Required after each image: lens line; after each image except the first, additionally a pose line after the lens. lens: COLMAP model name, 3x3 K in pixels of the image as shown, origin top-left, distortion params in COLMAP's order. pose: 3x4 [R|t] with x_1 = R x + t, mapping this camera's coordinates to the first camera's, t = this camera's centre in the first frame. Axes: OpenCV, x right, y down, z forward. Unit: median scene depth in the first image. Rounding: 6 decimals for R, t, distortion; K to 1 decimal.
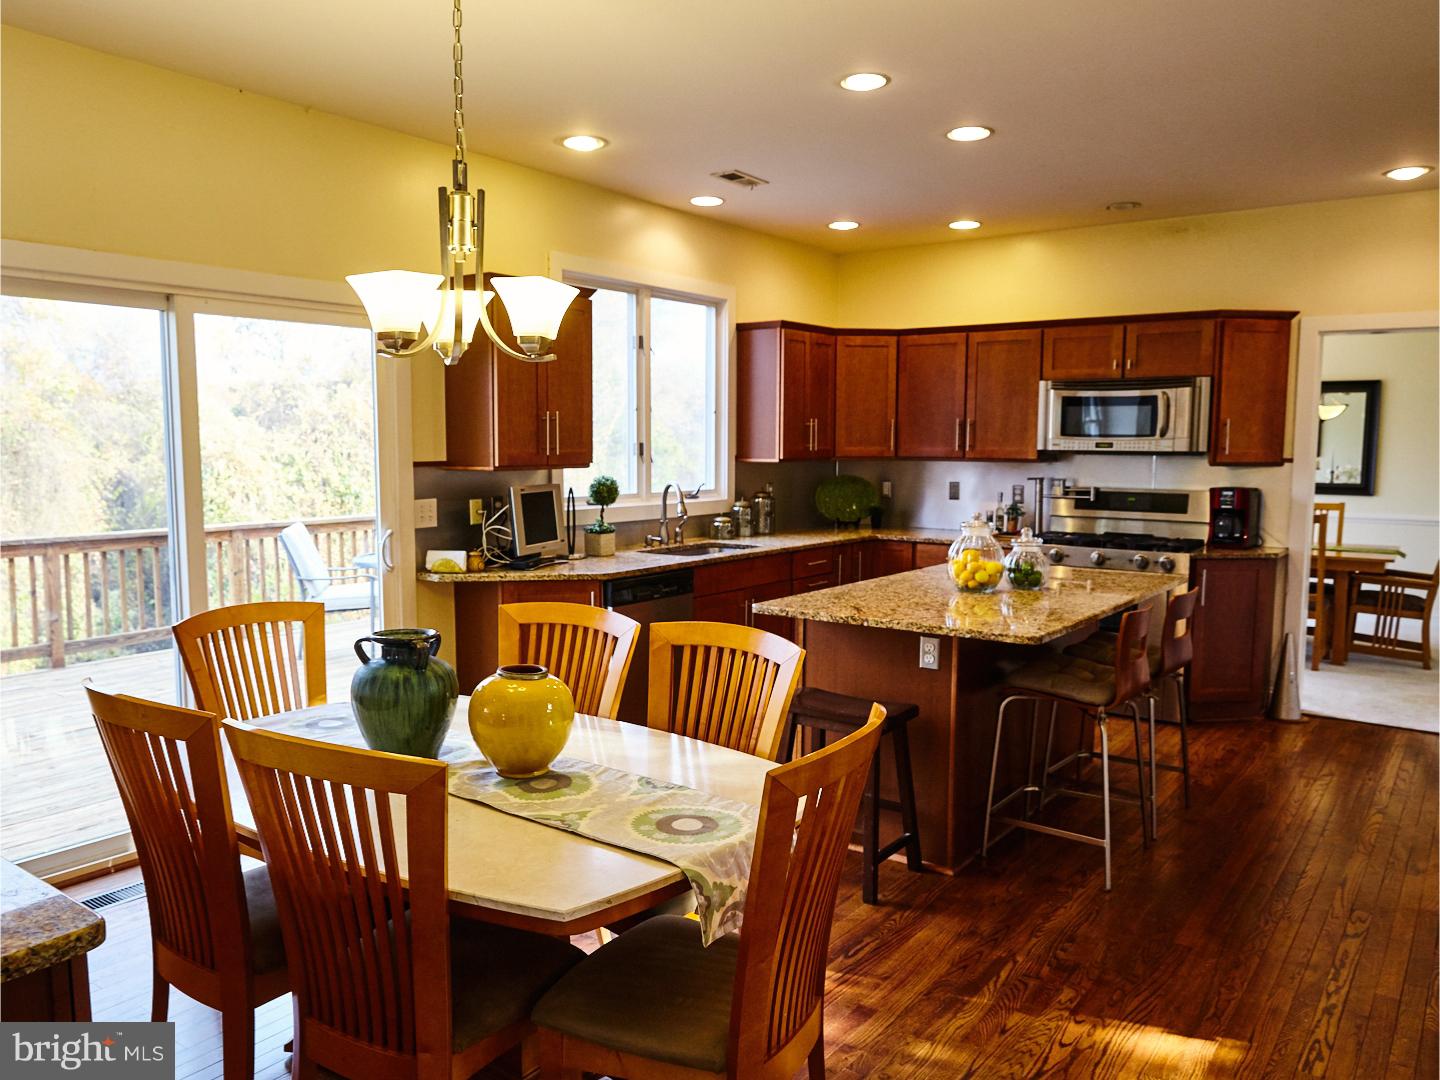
lens RADIAL K [[1088.7, 0, 718.7], [0, 1088.7, 544.2], [0, 0, 1]] dist [0.001482, -0.010767]
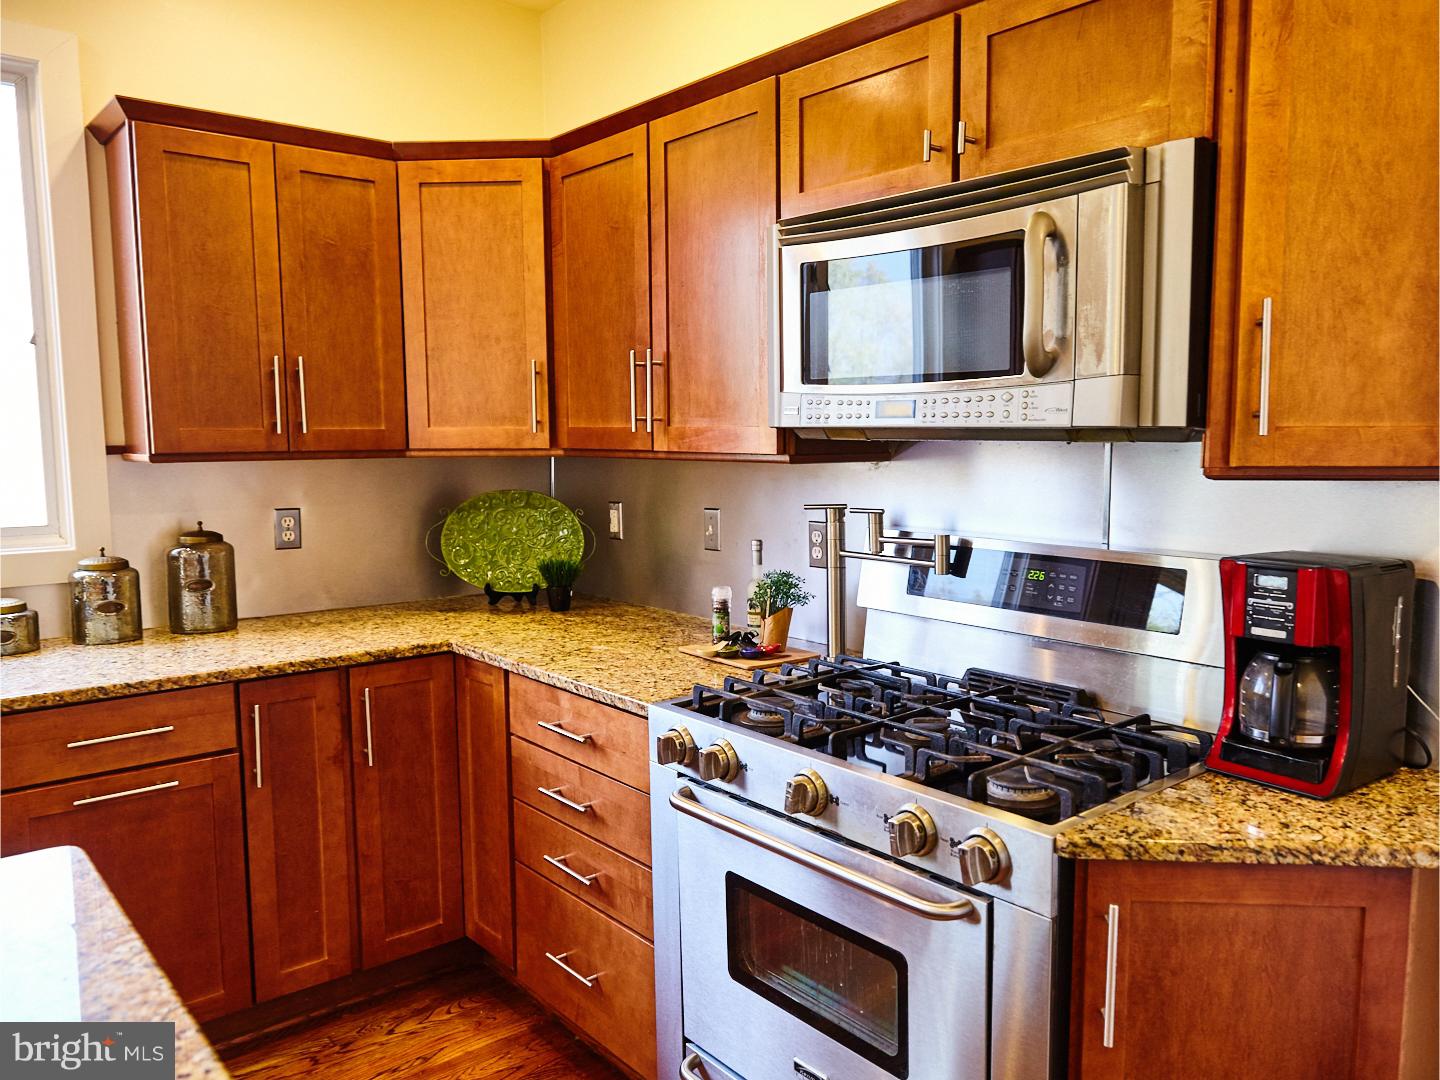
lens RADIAL K [[1083.9, 0, 832.3], [0, 1083.9, 544.2], [0, 0, 1]] dist [-0.005512, -0.005113]
pose [[0.980800, 0.015691, -0.194386, 0.404630], [-0.014430, 0.999865, 0.007899, -0.055568], [0.194484, -0.004942, 0.980893, 0.704120]]
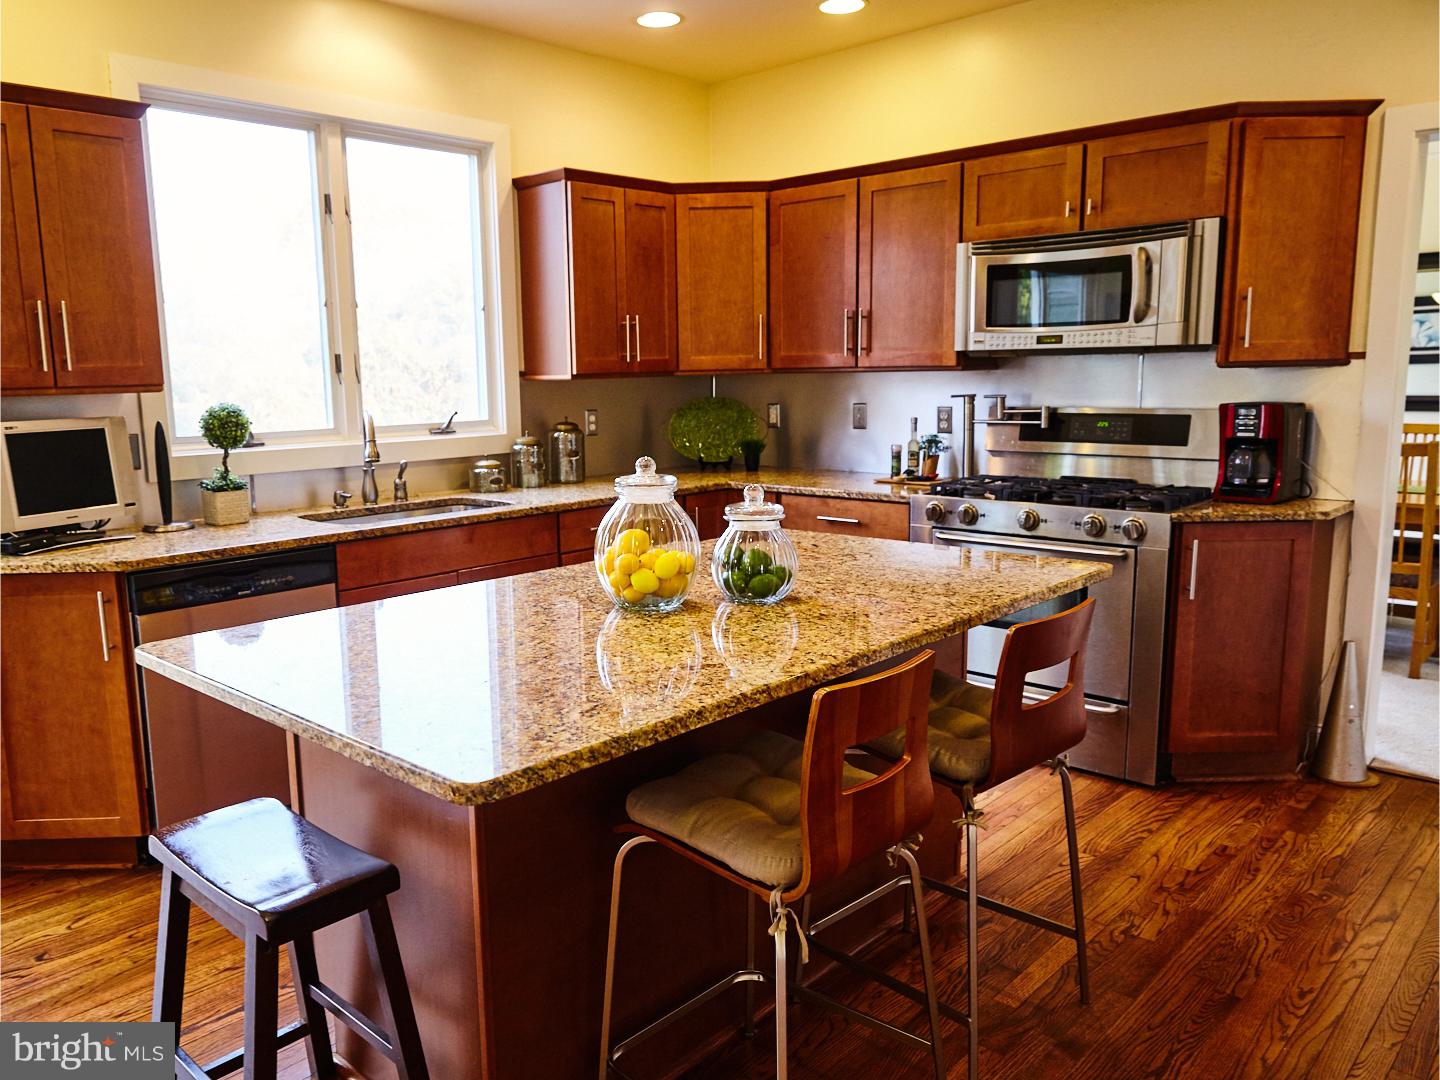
lens RADIAL K [[1088.7, 0, 664.1], [0, 1088.7, 545.4], [0, 0, 1]] dist [0.001482, -0.010767]
pose [[0.989691, -0.001285, -0.143213, 0.226504], [0.010525, 0.997908, 0.063781, -0.014364], [0.142832, -0.064631, 0.987634, 0.339656]]
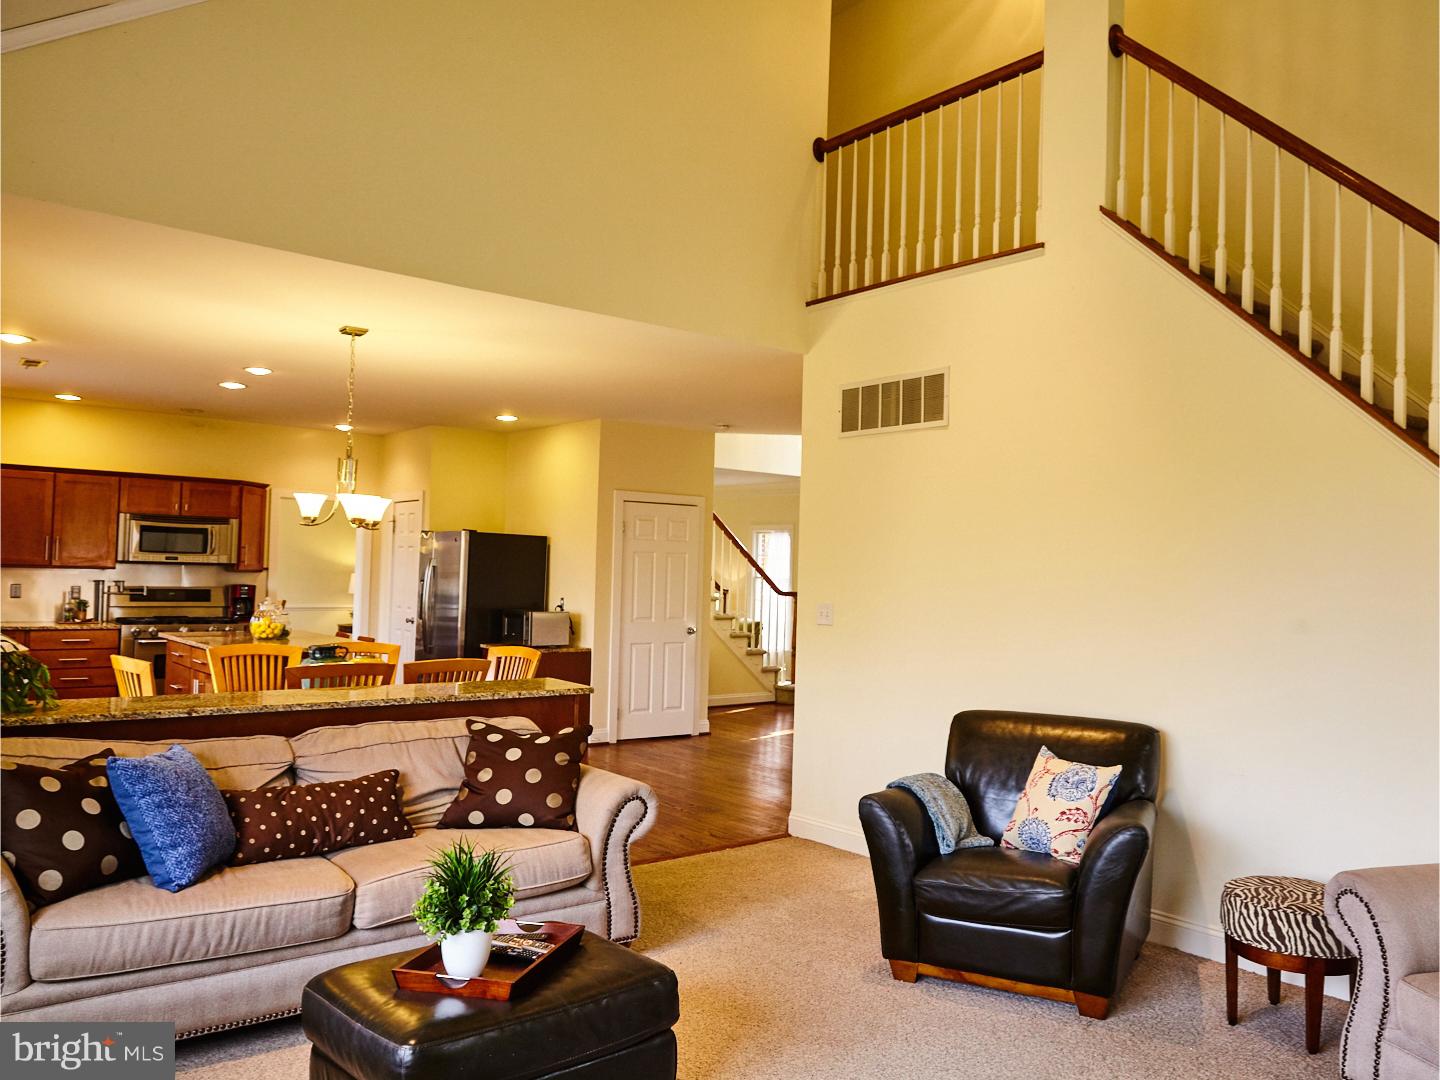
lens RADIAL K [[1088.7, 0, 729.6], [0, 1088.7, 538.3], [0, 0, 1]] dist [0.001482, -0.010767]
pose [[0.262220, 0.029687, 0.964551, -0.941418], [0.064705, 0.996736, -0.048269, 0.006141], [-0.962836, 0.075068, 0.259443, -0.164225]]
